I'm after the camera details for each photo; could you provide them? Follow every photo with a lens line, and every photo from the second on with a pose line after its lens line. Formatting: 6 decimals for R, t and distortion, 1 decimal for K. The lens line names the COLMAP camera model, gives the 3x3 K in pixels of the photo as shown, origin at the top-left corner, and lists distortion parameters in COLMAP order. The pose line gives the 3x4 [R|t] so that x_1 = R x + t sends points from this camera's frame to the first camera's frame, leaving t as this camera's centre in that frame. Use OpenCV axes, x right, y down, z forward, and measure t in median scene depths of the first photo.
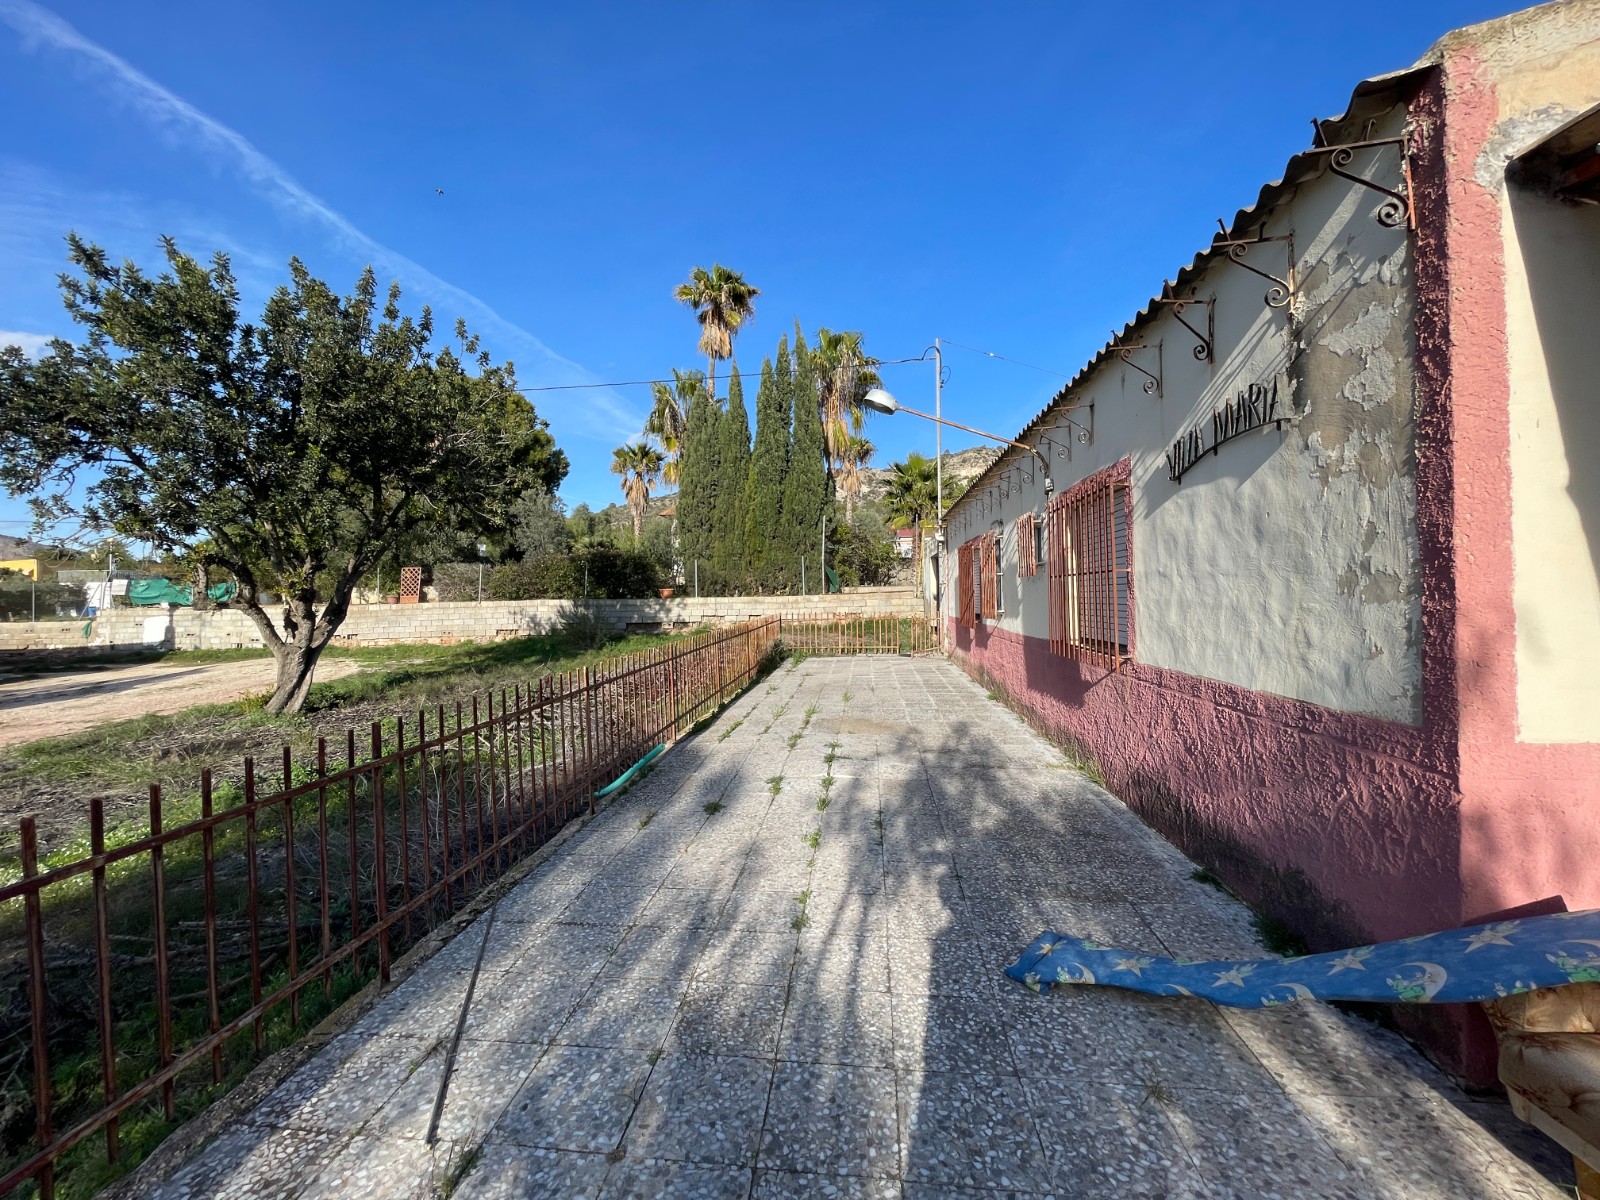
lens RADIAL K [[640.7, 0, 774.2], [0, 640.7, 602.6], [0, 0, 1]] dist [0.008225, -0.000283]
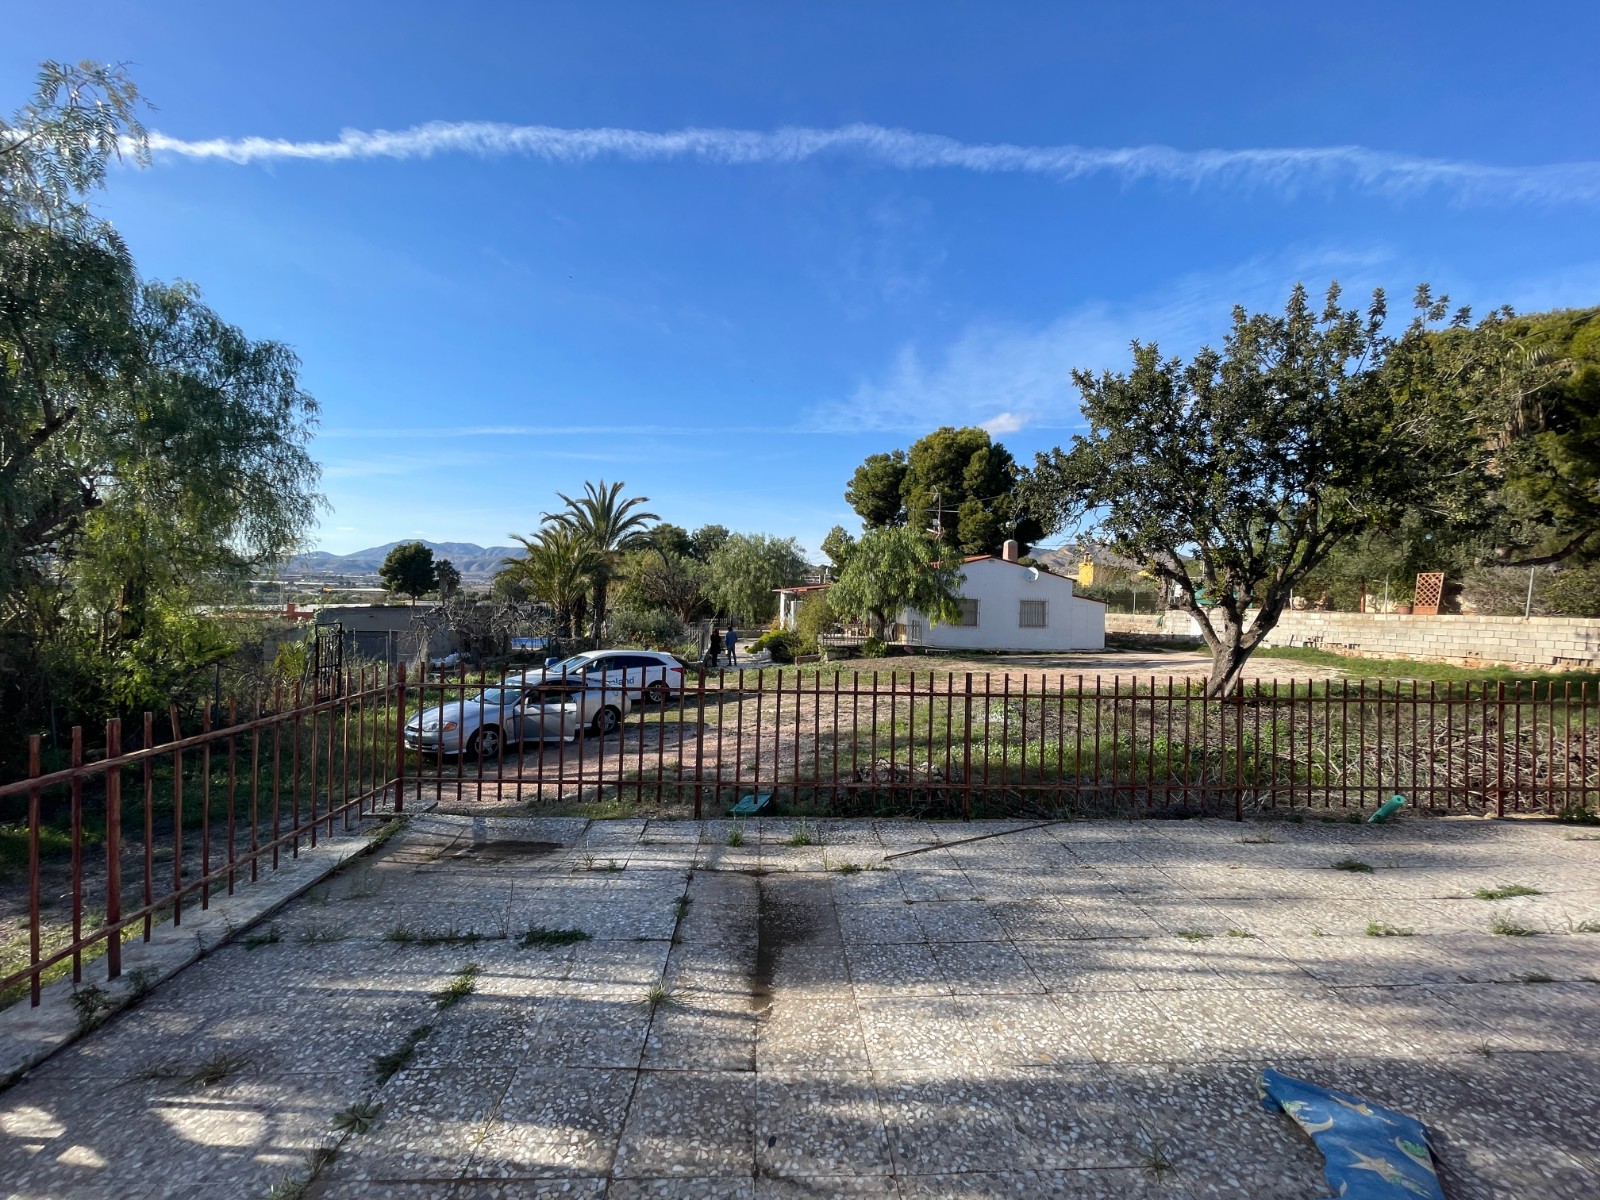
lens RADIAL K [[640.7, 0, 807.9], [0, 640.7, 583.4], [0, 0, 1]] dist [0.008225, -0.000283]
pose [[0.190354, 0.003530, -0.981709, 0.303804], [-0.041423, 0.999132, -0.004439, -0.006736], [0.980841, 0.041510, 0.190335, 0.067326]]
